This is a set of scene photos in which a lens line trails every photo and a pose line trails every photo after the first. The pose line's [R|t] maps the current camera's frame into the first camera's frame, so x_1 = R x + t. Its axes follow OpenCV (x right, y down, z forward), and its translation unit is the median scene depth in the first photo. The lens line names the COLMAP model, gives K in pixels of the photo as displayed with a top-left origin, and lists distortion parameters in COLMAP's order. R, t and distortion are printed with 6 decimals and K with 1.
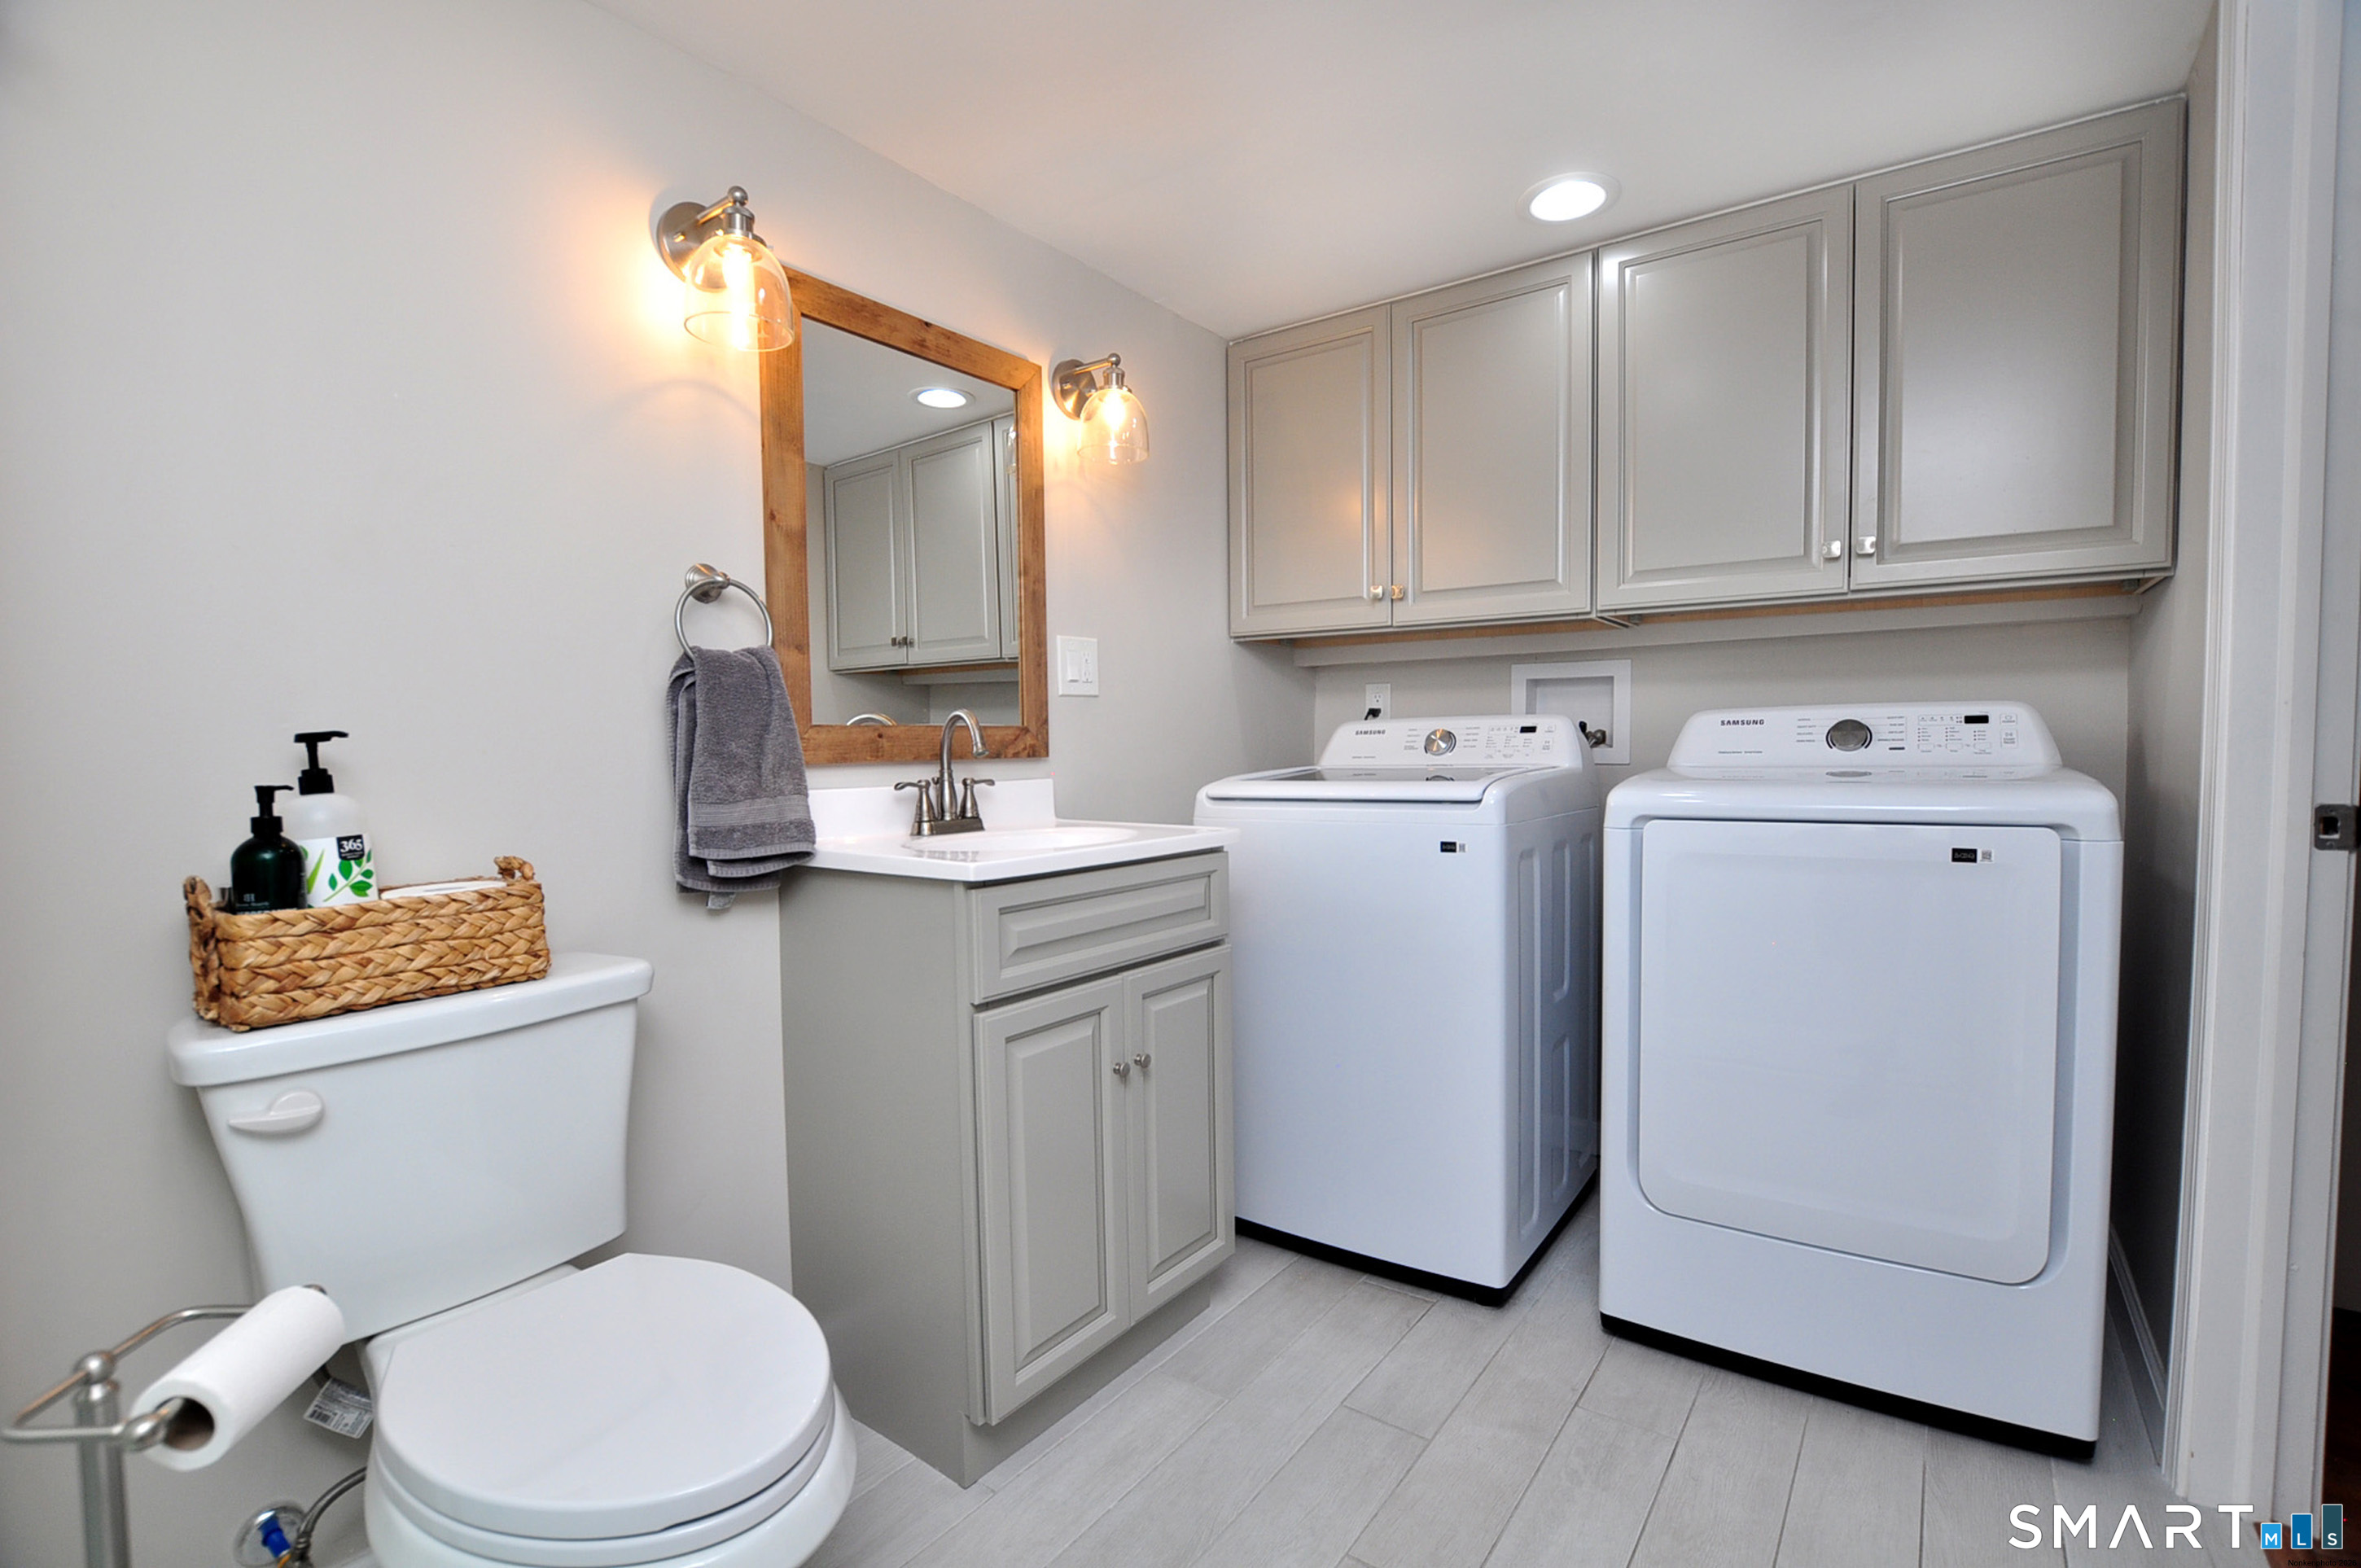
lens RADIAL K [[1074.1, 0, 1180.5], [0, 1074.1, 784.0], [0, 0, 1]] dist [-0.013729, -0.000150]
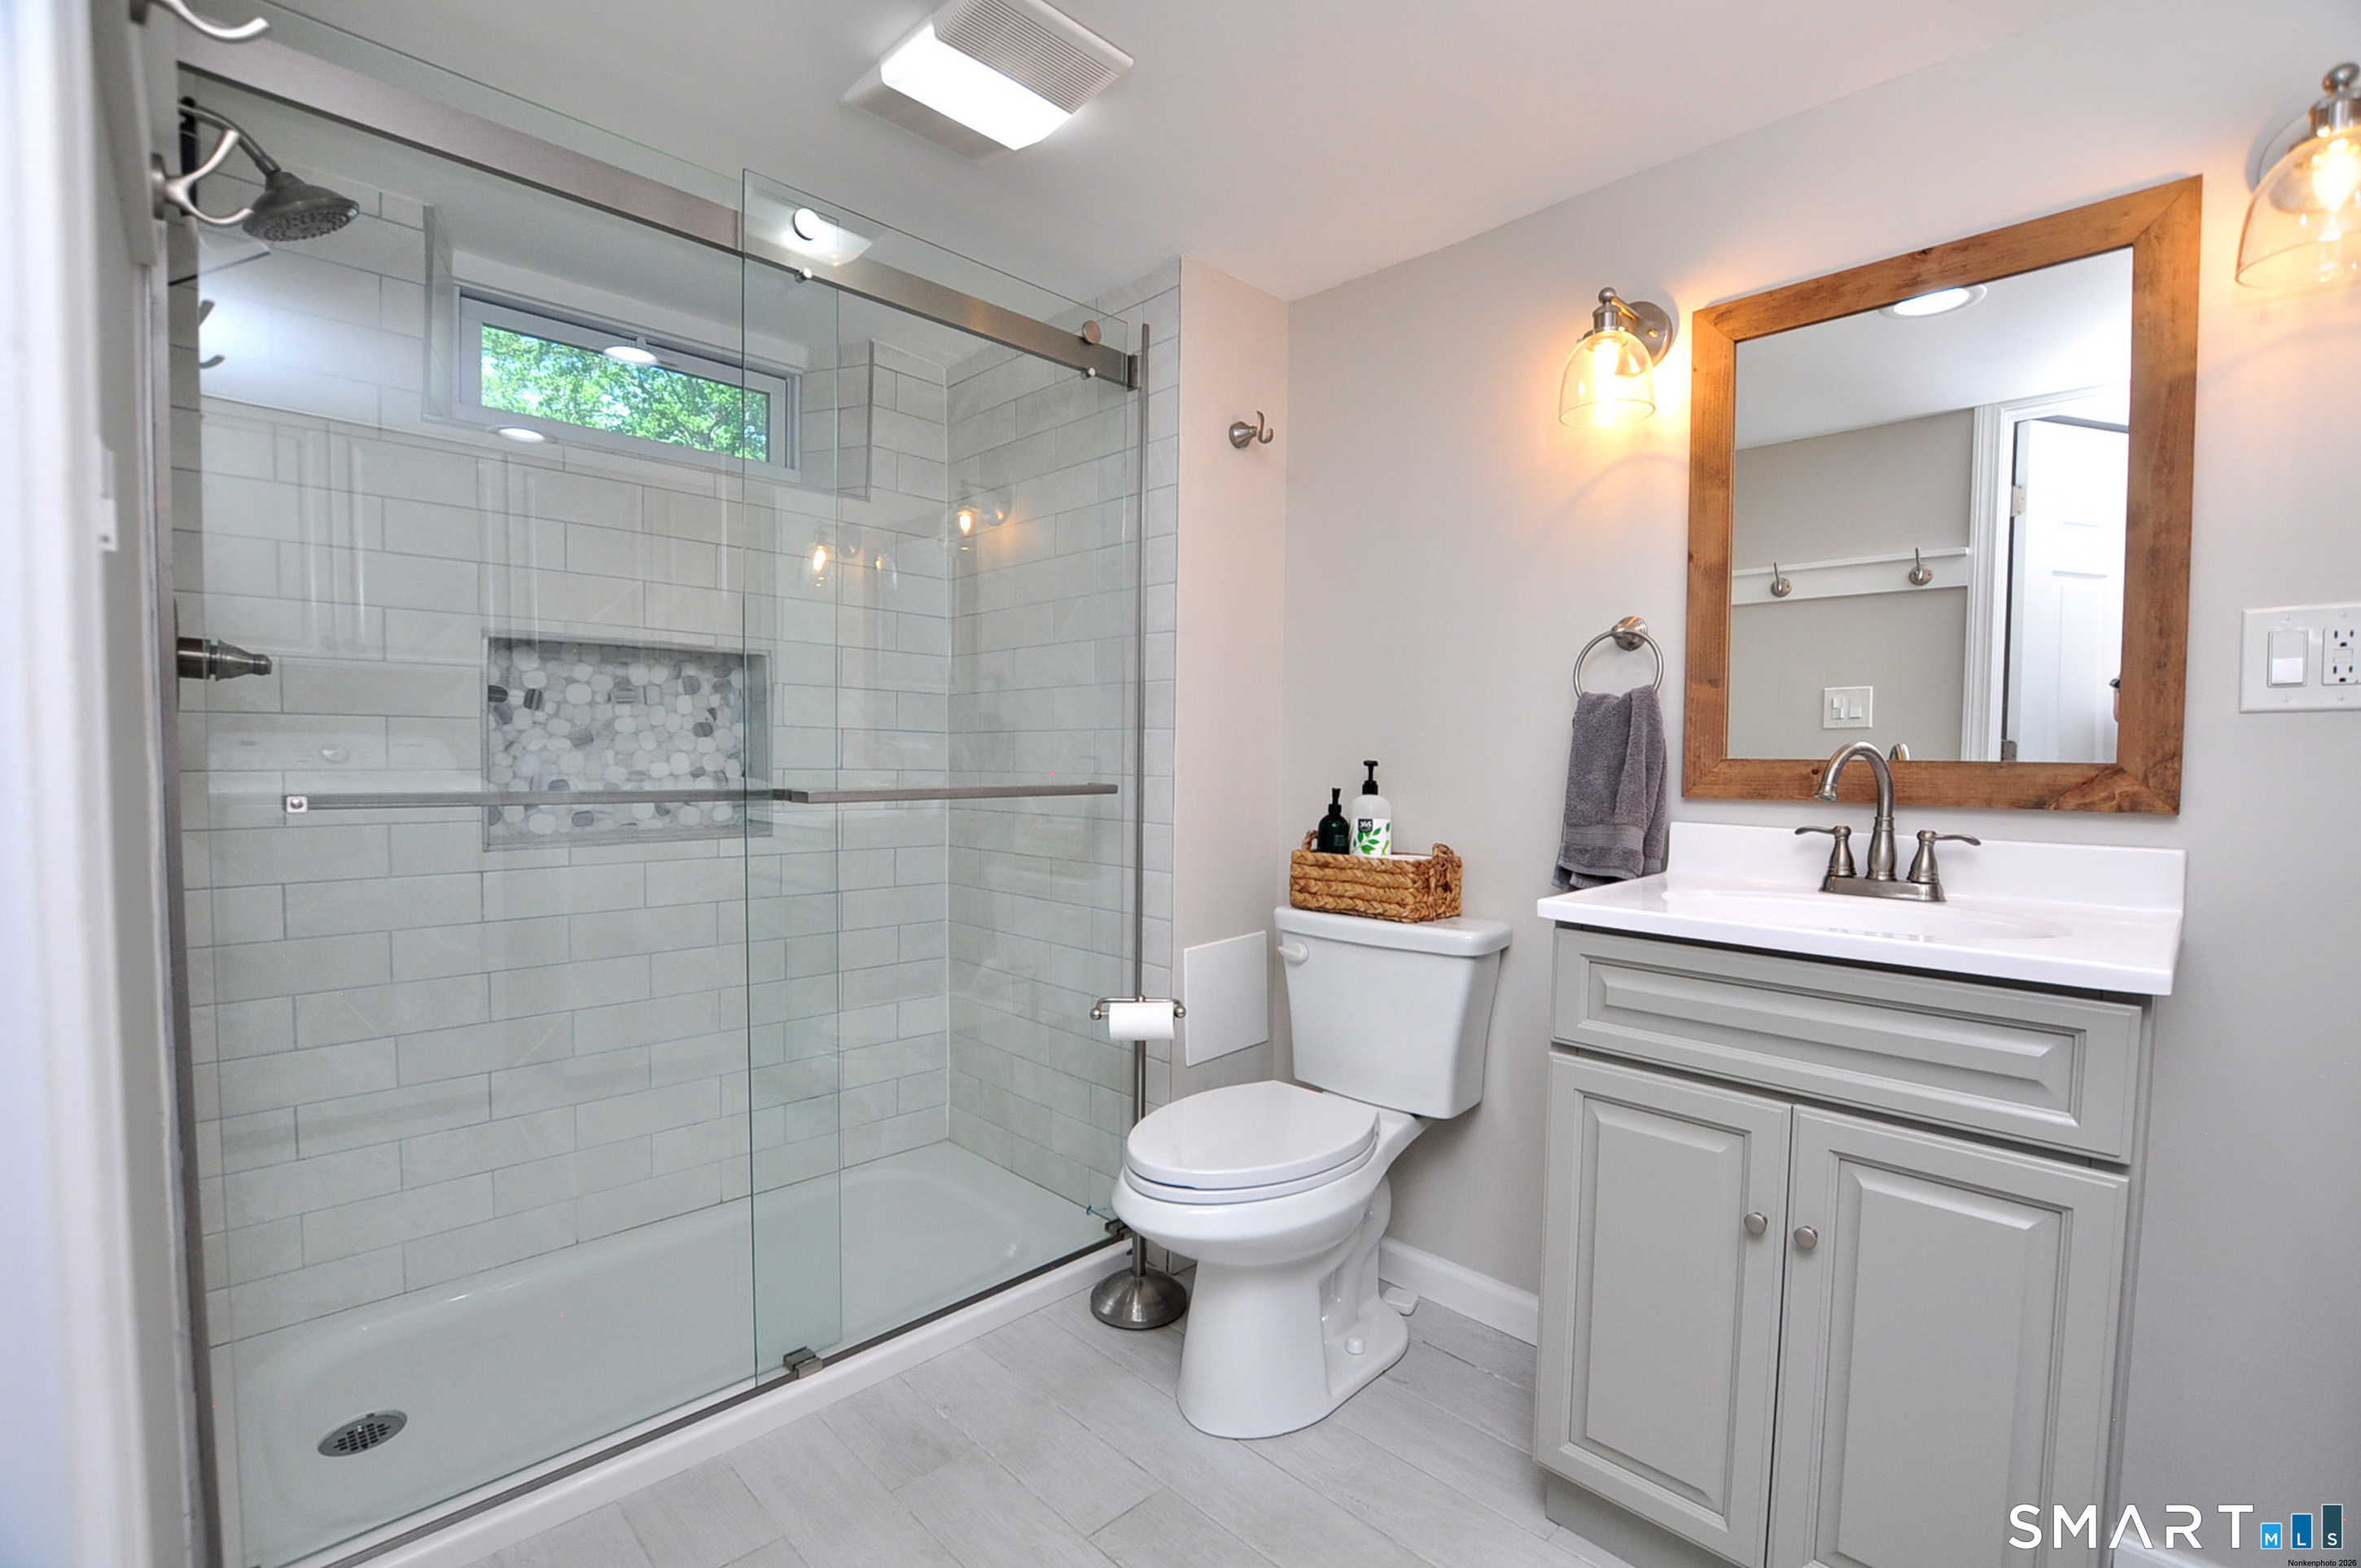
lens RADIAL K [[1074.1, 0, 1180.5], [0, 1074.1, 784.0], [0, 0, 1]] dist [-0.013729, -0.000150]
pose [[-0.167902, 0.041959, -0.984910, 0.722871], [-0.045565, 0.997696, 0.050272, -0.059845], [0.984750, 0.053318, -0.165604, 0.686991]]
